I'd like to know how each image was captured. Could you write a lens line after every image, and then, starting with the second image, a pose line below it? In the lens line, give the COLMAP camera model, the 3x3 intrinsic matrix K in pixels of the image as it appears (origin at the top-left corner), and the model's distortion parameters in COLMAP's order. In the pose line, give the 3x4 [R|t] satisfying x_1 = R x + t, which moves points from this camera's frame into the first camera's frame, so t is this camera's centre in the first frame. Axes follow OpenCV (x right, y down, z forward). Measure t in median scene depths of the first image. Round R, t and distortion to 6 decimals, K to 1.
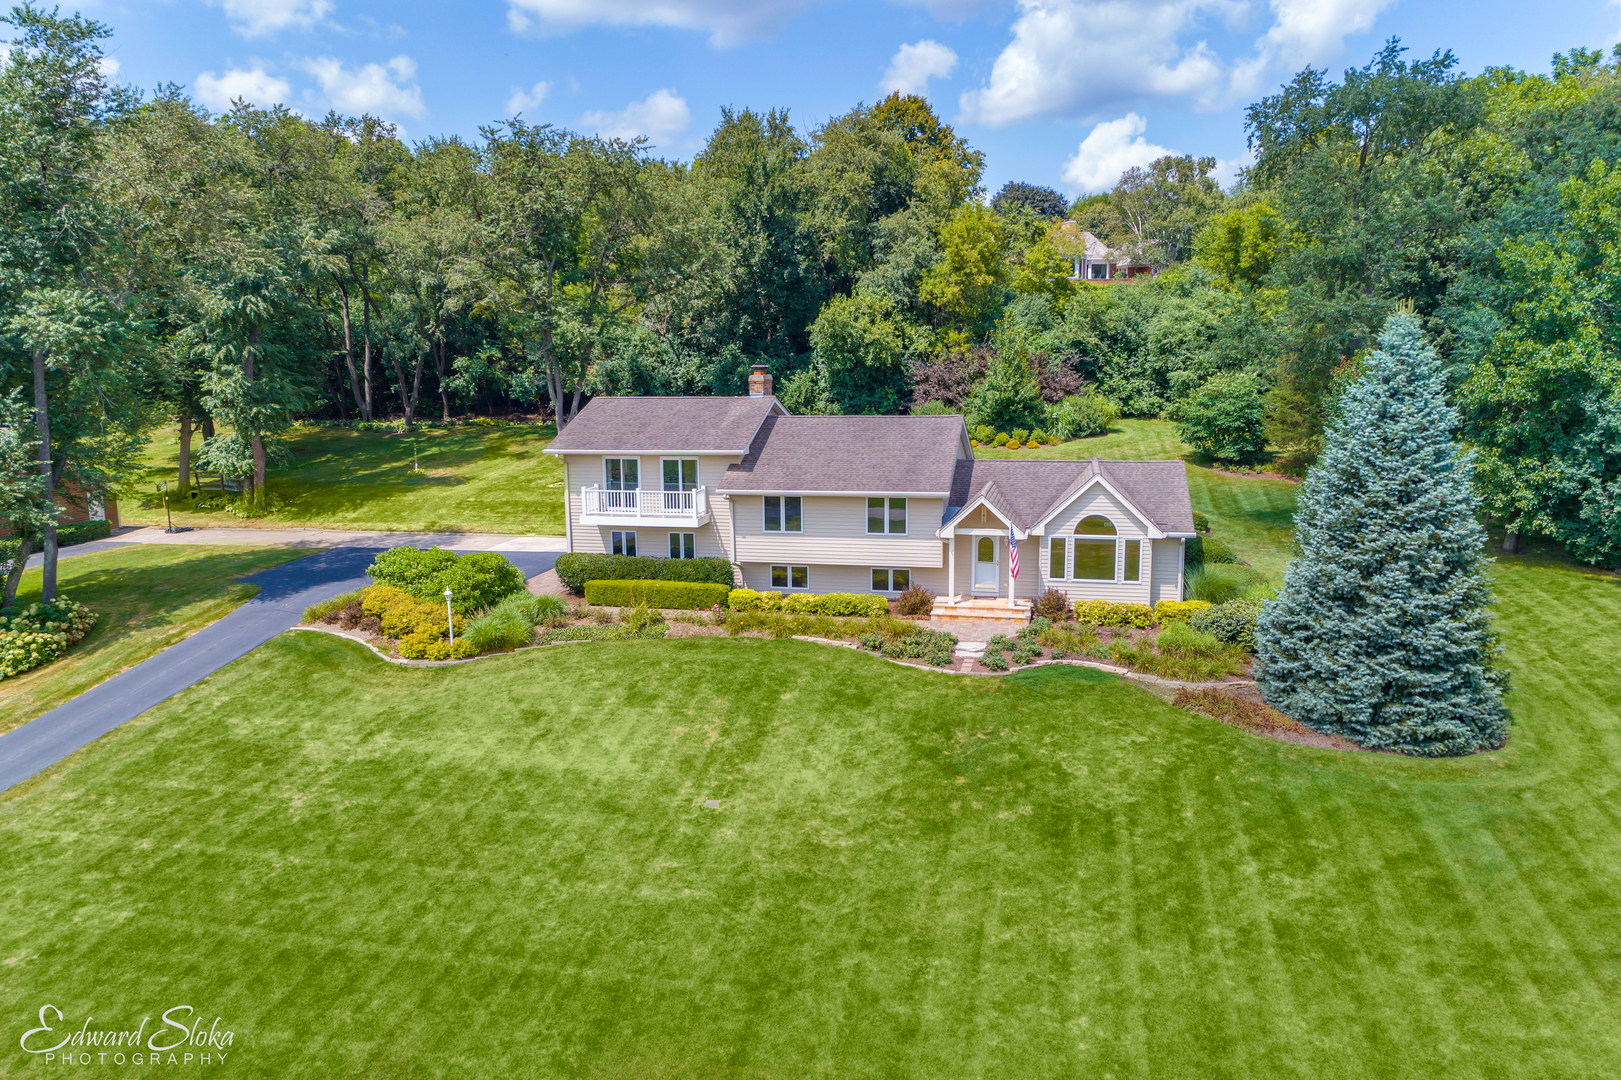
lens RADIAL K [[1095.5, 0, 813.6], [0, 1095.5, 449.3], [0, 0, 1]] dist [-0.002397, 0.009804]
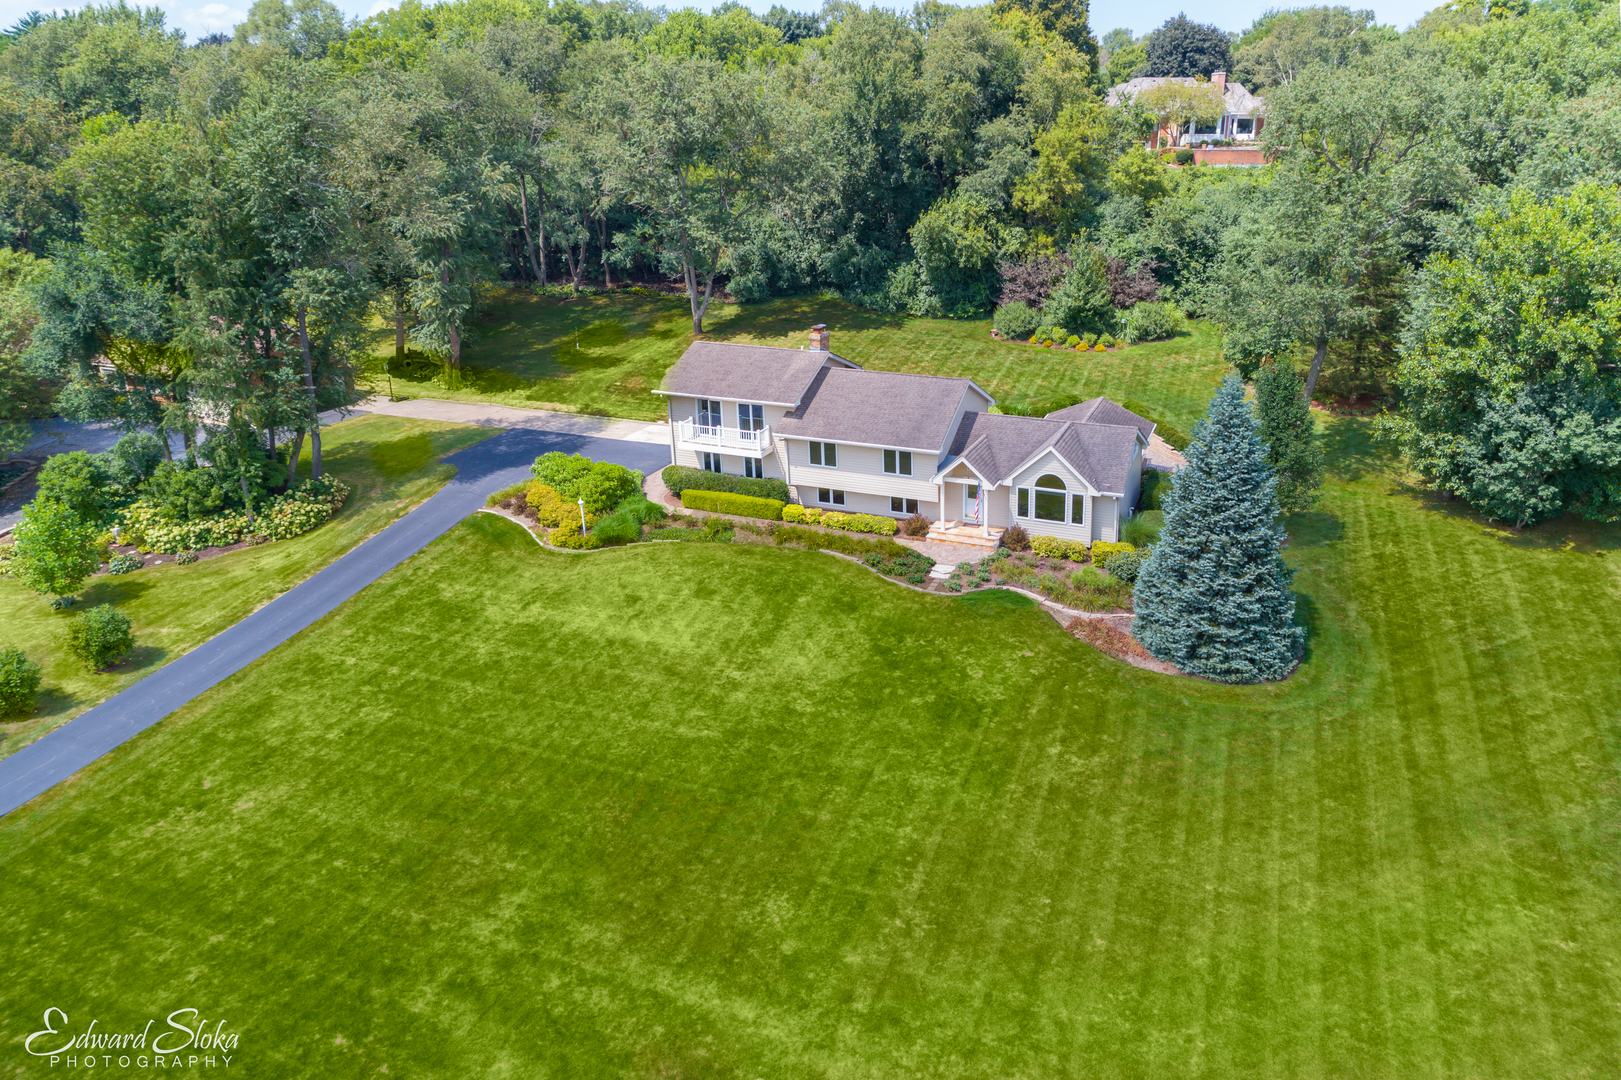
lens RADIAL K [[1095.5, 0, 813.6], [0, 1095.5, 449.3], [0, 0, 1]] dist [-0.002397, 0.009804]
pose [[0.986944, 0.049199, -0.153363, 0.168941], [-0.020757, 0.983115, 0.181809, -0.192494], [0.159719, -0.176252, 0.971301, -0.299811]]
